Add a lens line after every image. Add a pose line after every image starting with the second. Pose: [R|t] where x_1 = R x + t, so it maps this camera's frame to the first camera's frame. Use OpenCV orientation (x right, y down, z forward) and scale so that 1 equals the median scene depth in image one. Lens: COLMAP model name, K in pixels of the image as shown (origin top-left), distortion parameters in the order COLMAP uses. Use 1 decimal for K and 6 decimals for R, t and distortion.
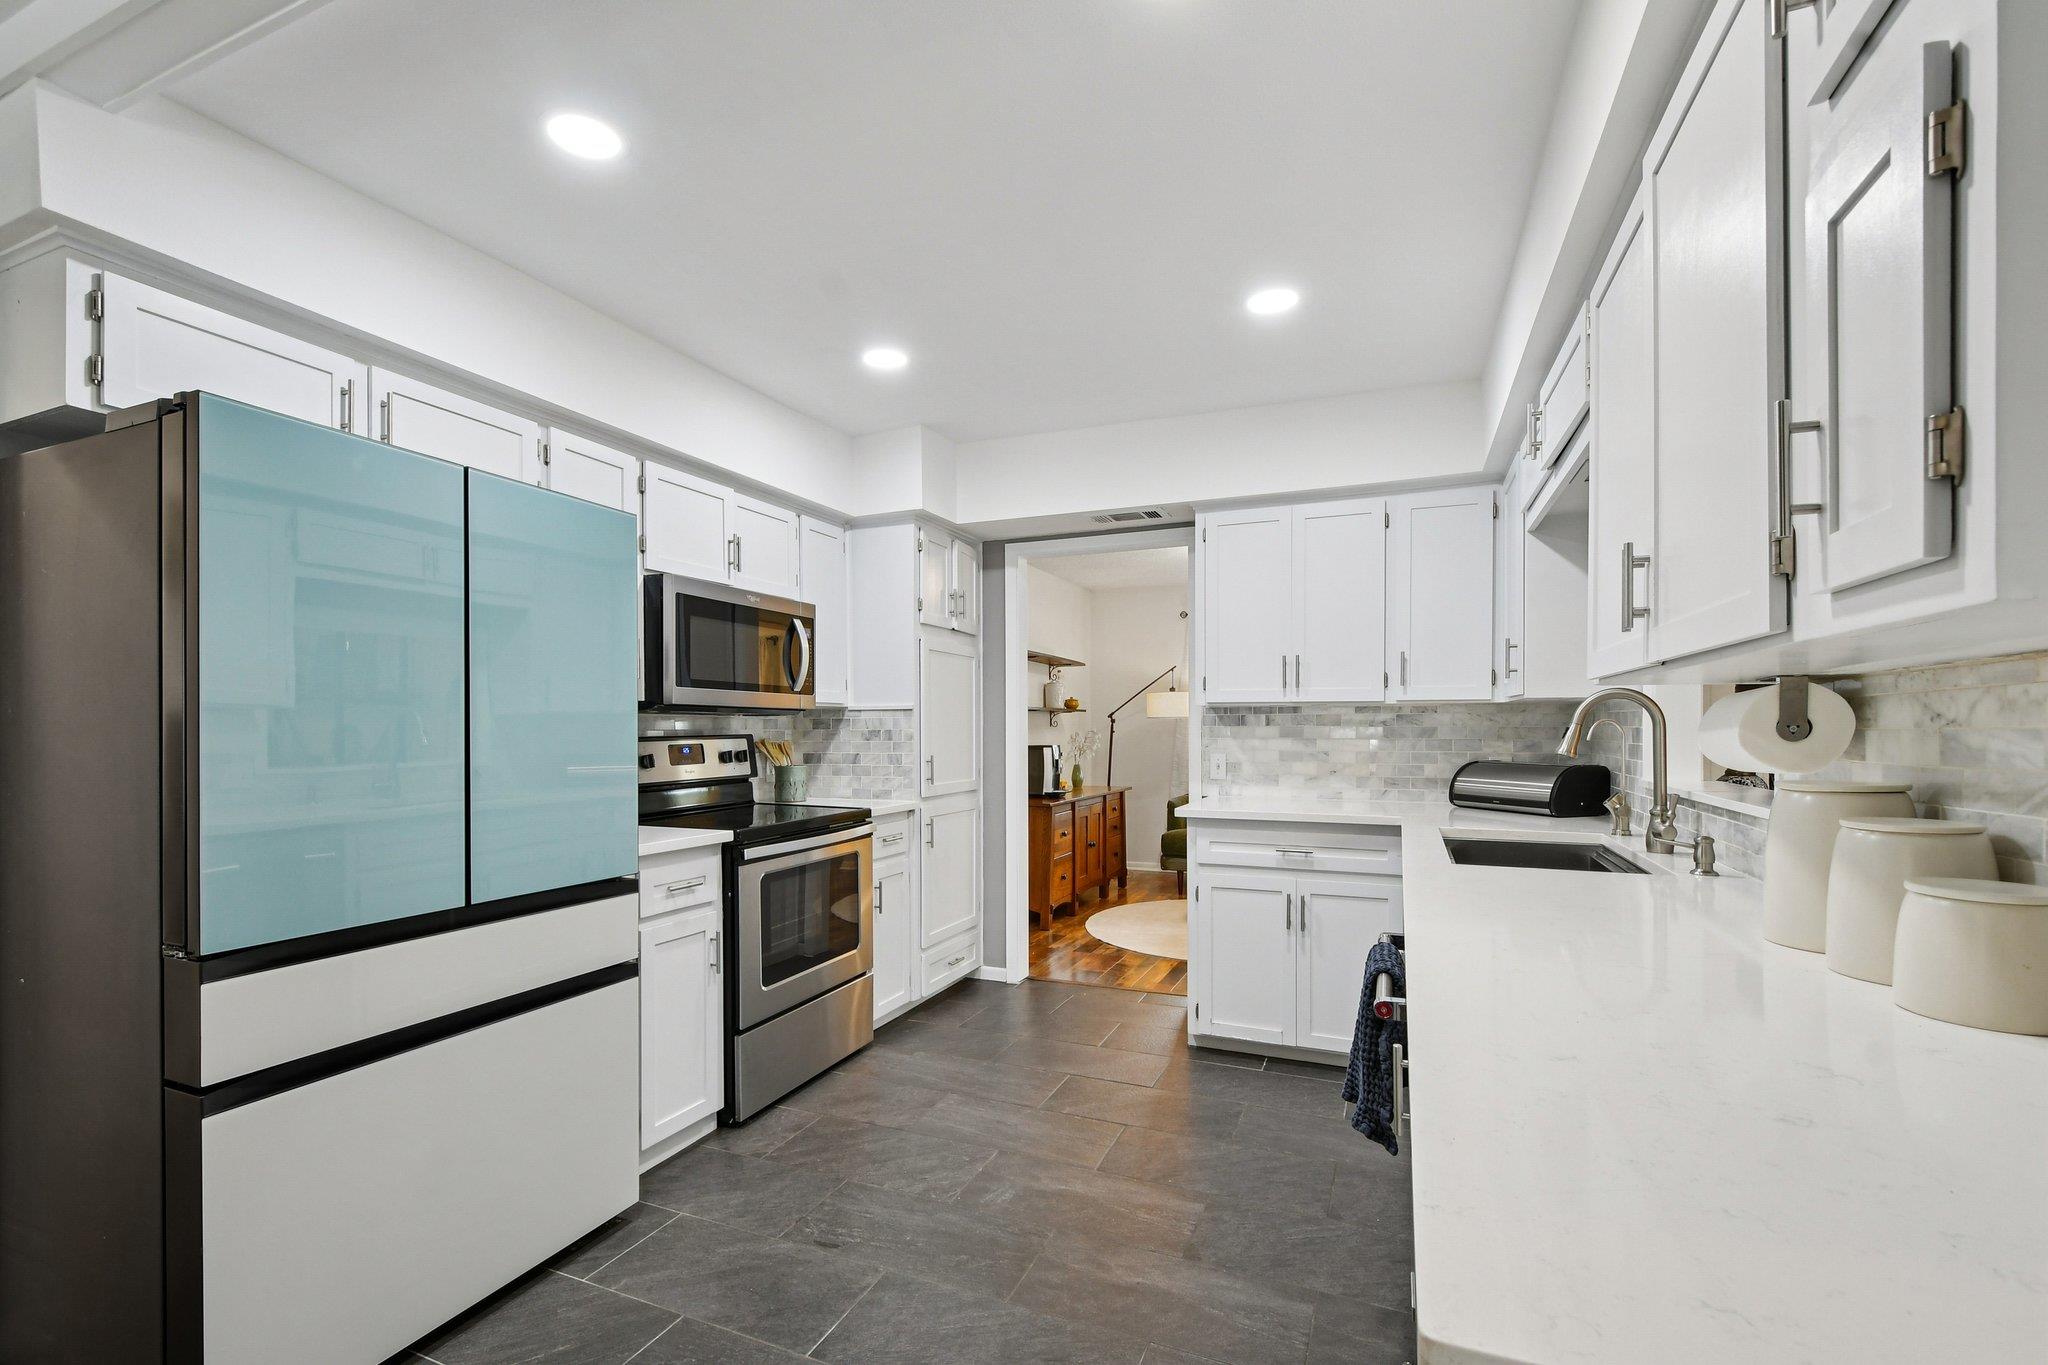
lens RADIAL K [[903.5, 0, 1009.9], [0, 903.5, 727.5], [0, 0, 1]] dist [0.002923, 0.000080]
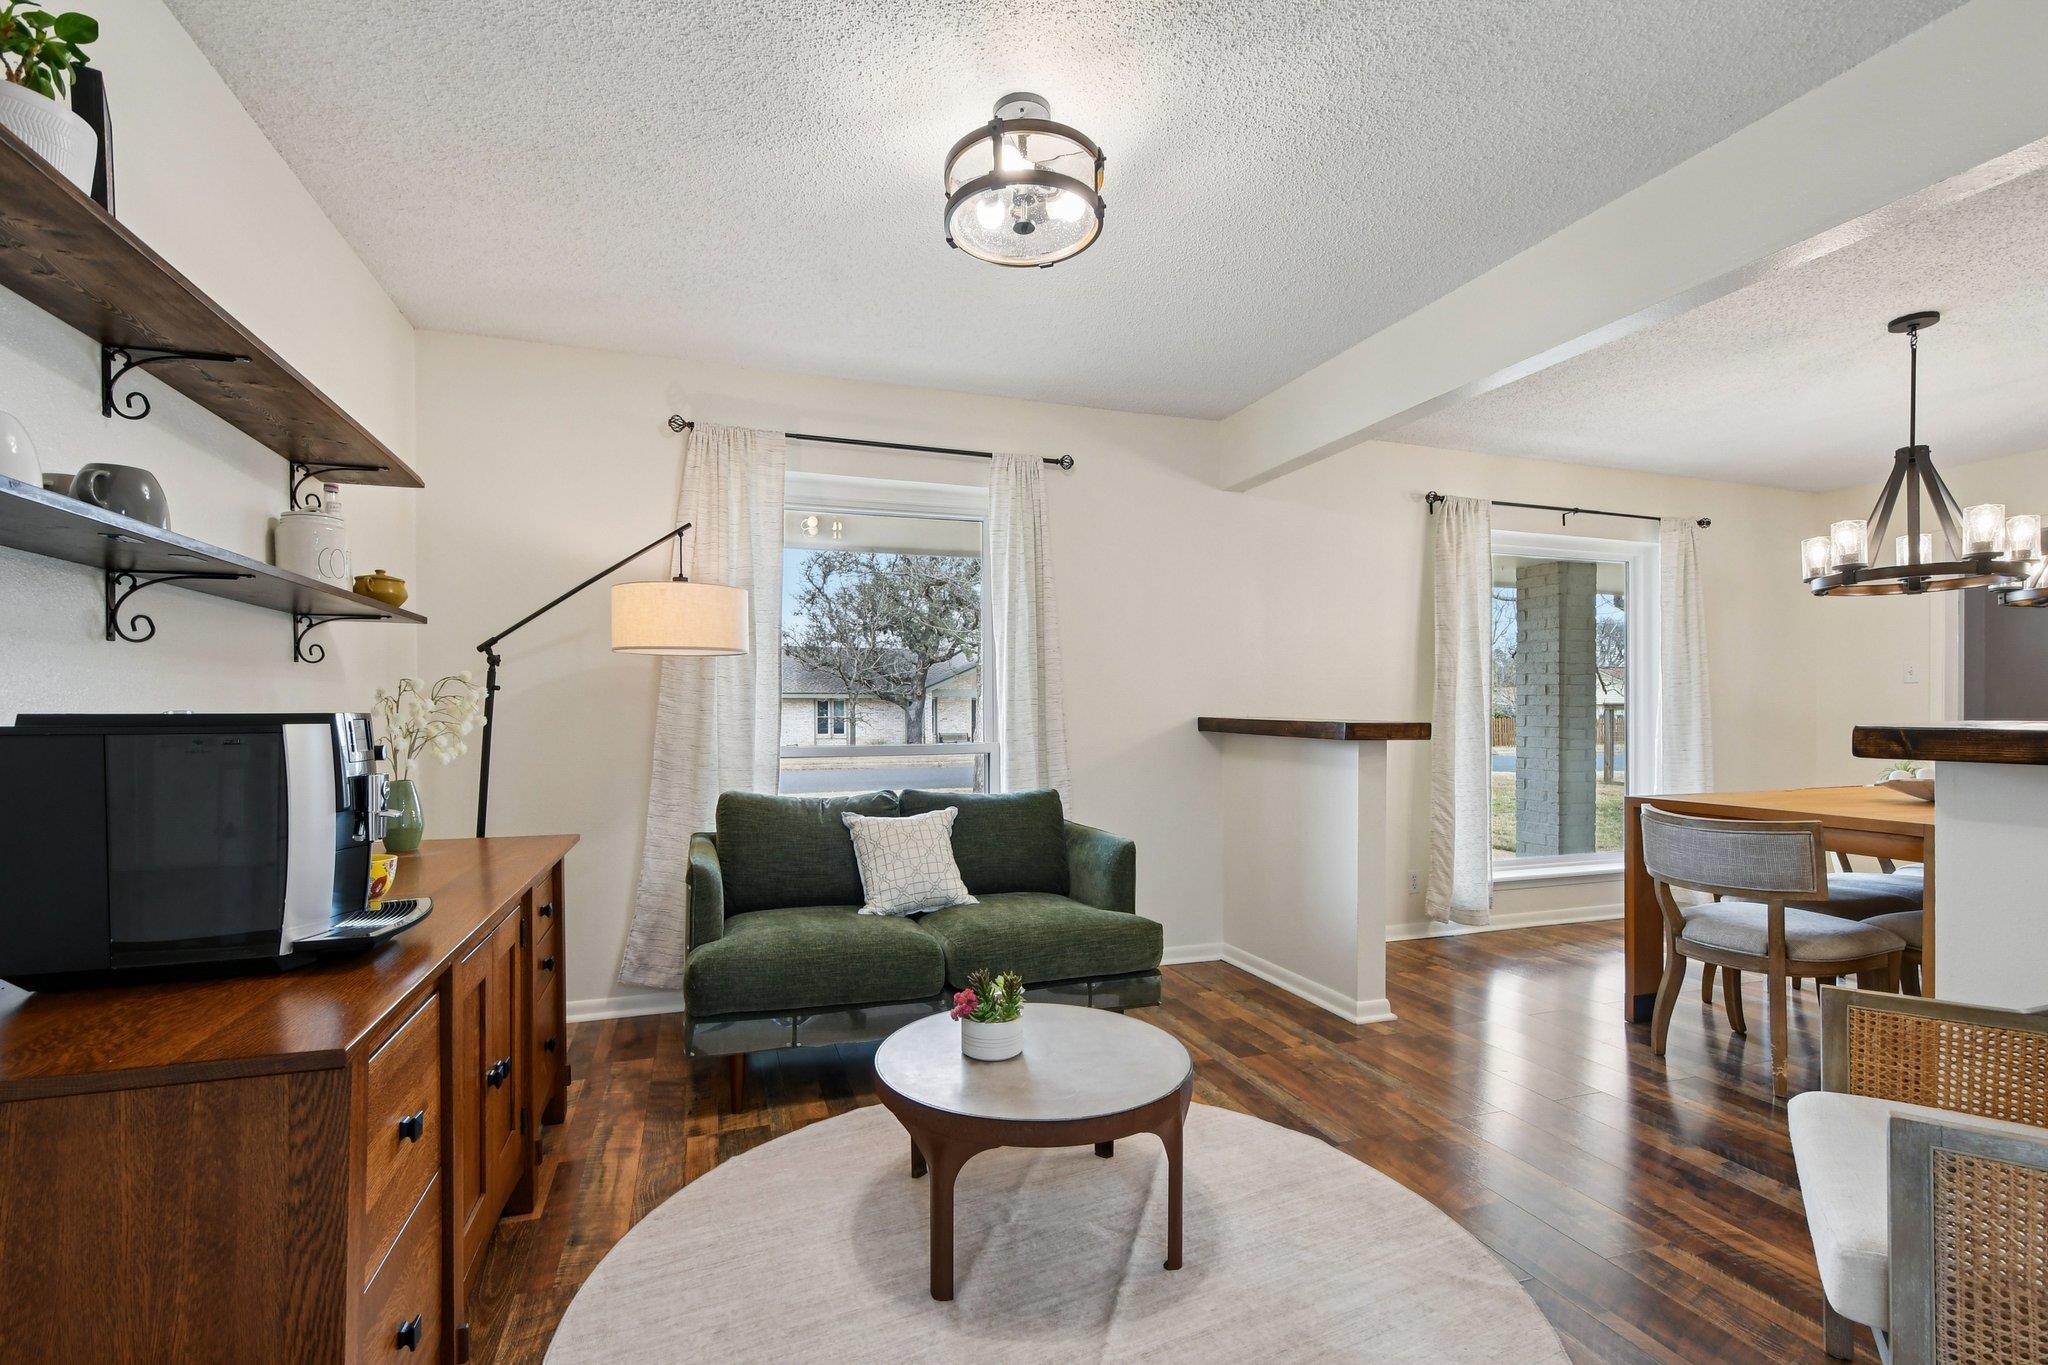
lens RADIAL K [[903.5, 0, 1009.9], [0, 903.5, 727.5], [0, 0, 1]] dist [0.002923, 0.000080]
pose [[0.740993, -0.008821, 0.671455, 0.018340], [-0.003368, 0.999852, 0.016852, 0.015620], [-0.671504, -0.014748, 0.740854, 0.616950]]
